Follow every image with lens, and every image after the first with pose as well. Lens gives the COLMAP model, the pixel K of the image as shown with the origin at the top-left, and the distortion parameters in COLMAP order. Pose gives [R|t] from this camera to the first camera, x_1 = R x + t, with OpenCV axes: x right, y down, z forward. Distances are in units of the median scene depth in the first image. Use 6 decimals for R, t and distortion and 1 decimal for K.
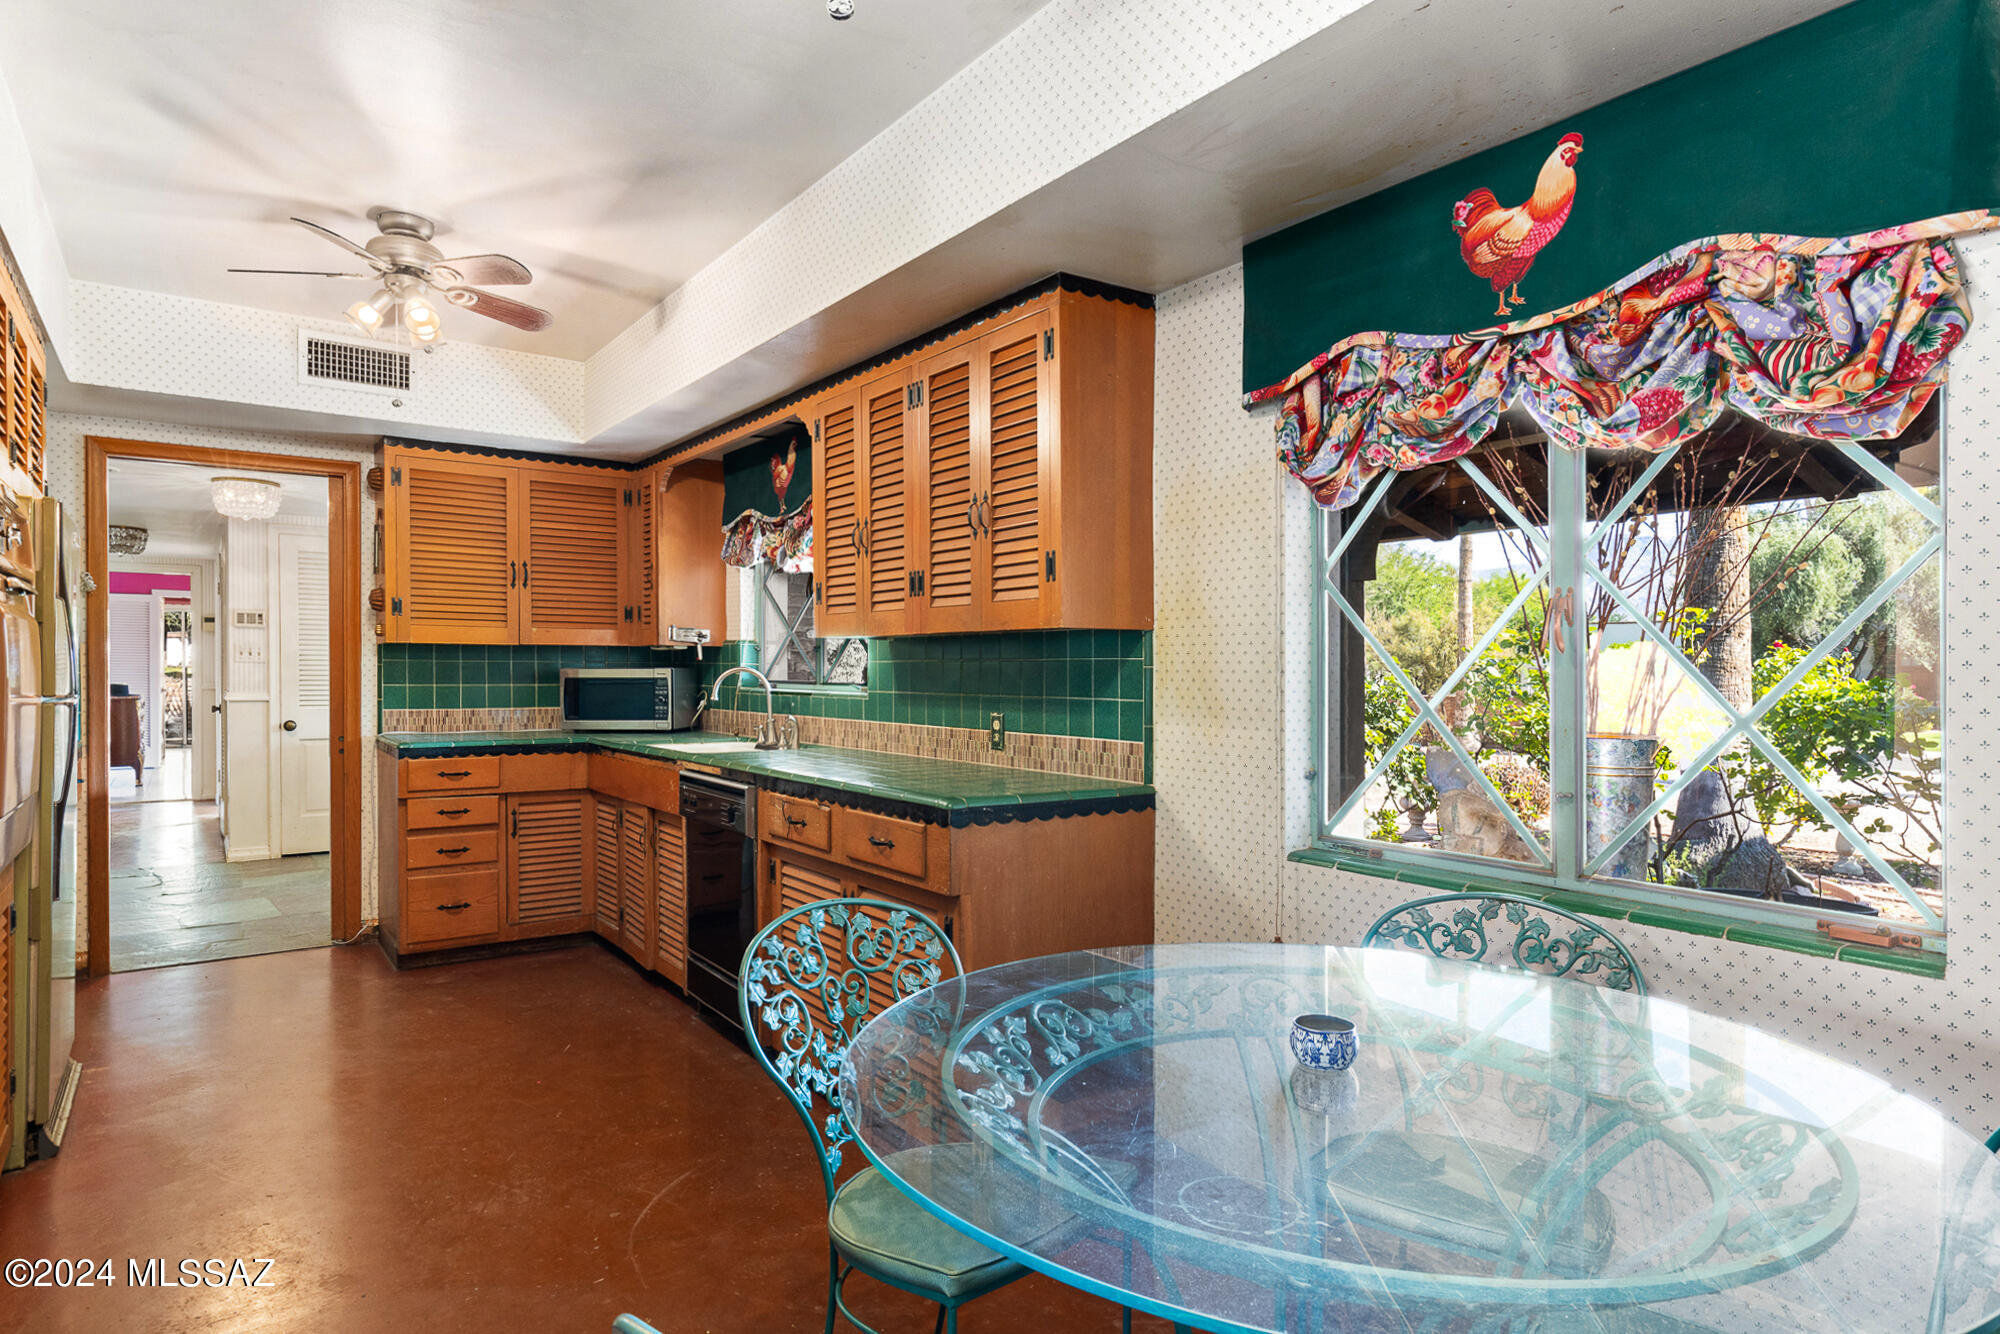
lens RADIAL K [[1128.7, 0, 997.9], [0, 1128.7, 699.1], [0, 0, 1]] dist [-0.001986, -0.000205]
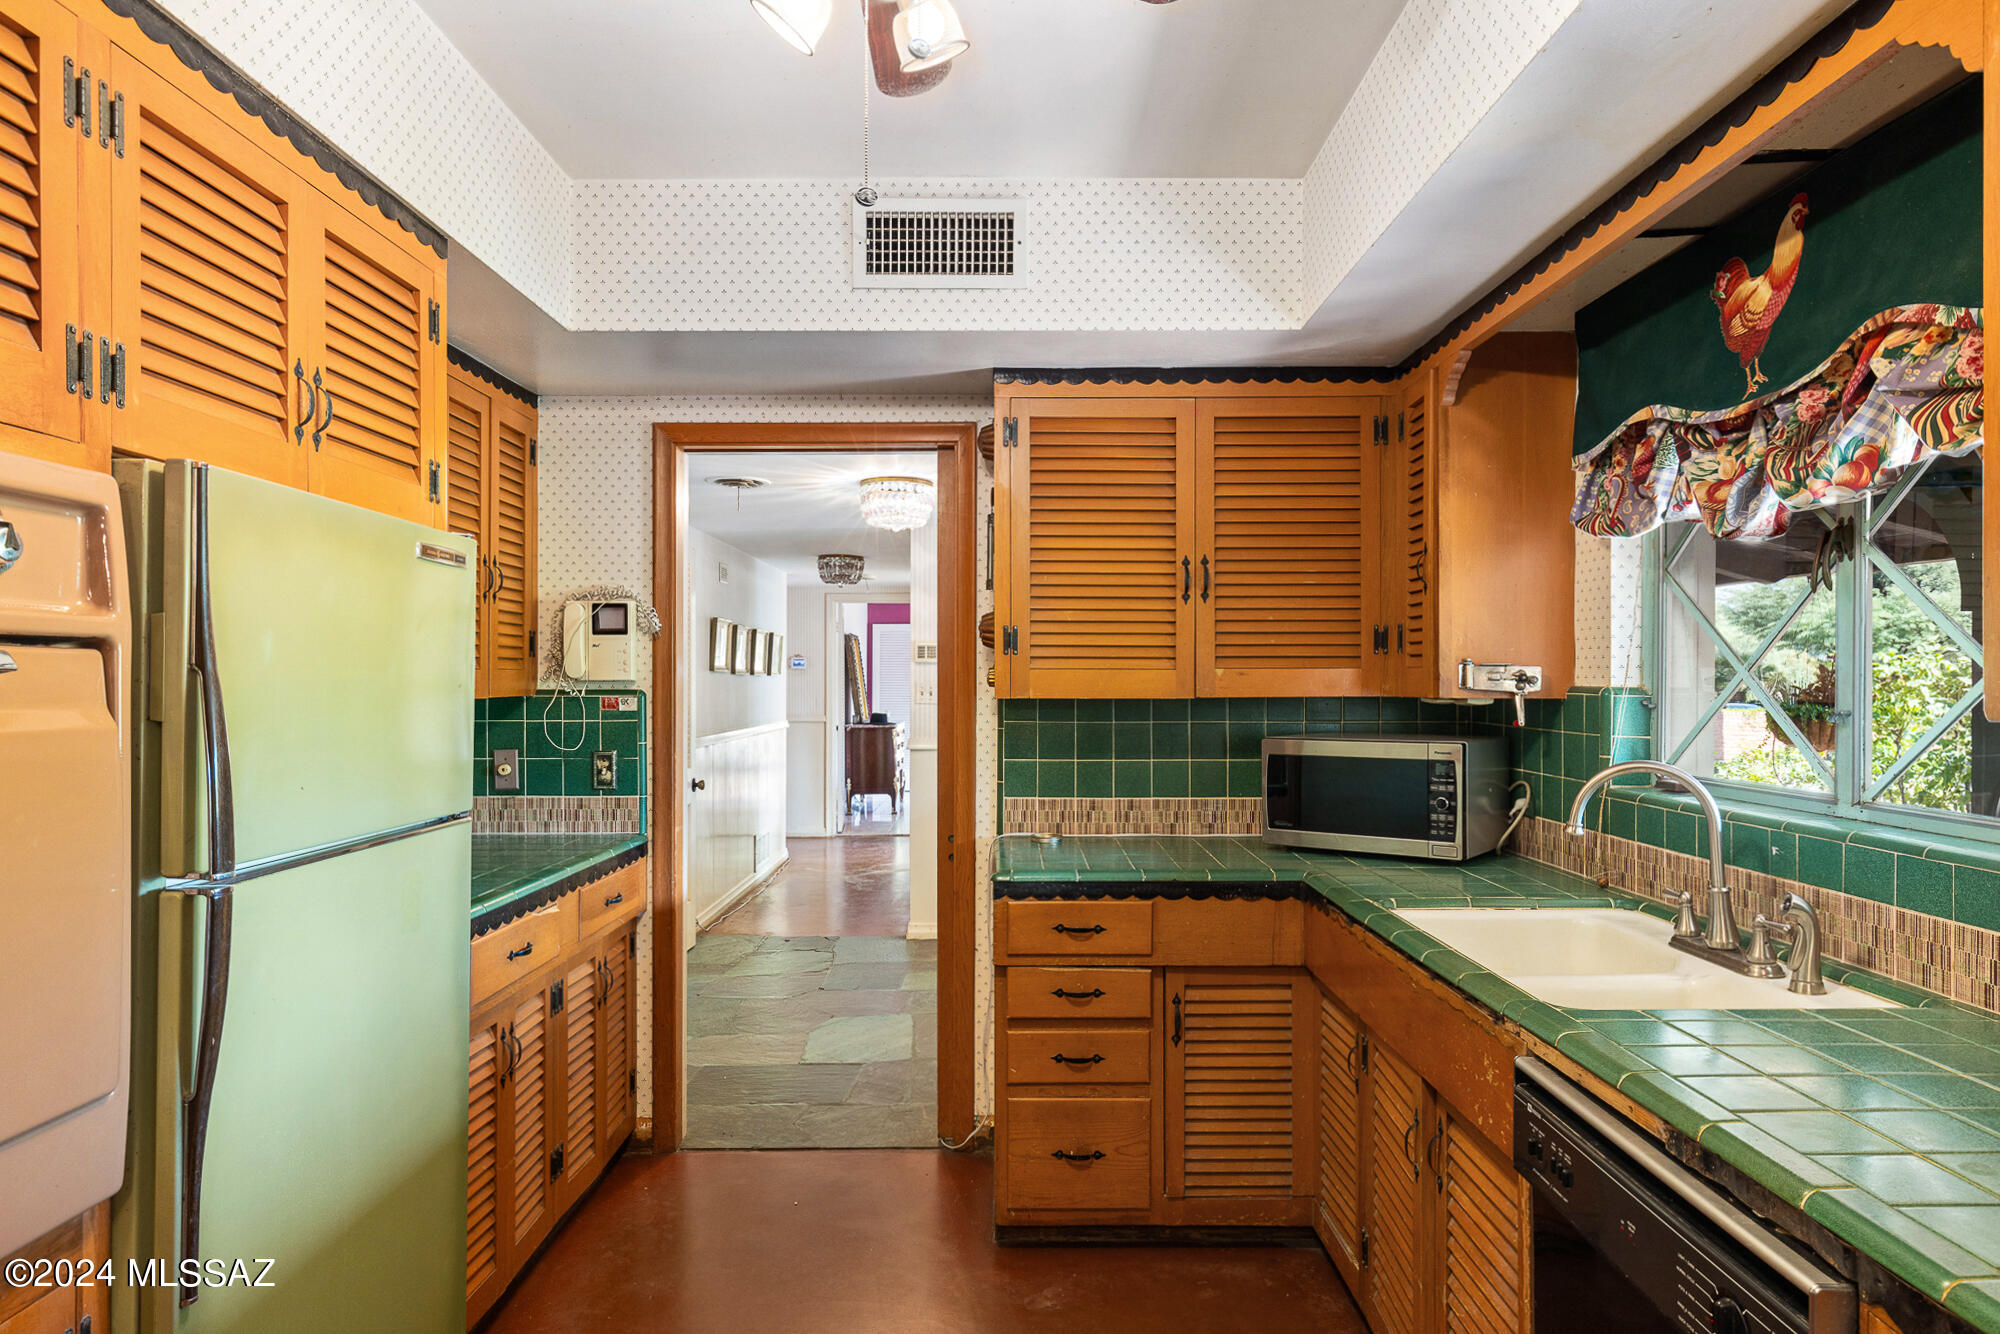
lens RADIAL K [[1209.7, 0, 998.6], [0, 1209.7, 704.8], [0, 0, 1]] dist [0.007531, -0.000813]
pose [[0.814568, 0.003554, -0.580058, -0.144025], [-0.007829, 0.999958, -0.004868, -0.041558], [0.580016, 0.008507, 0.814561, 0.433379]]
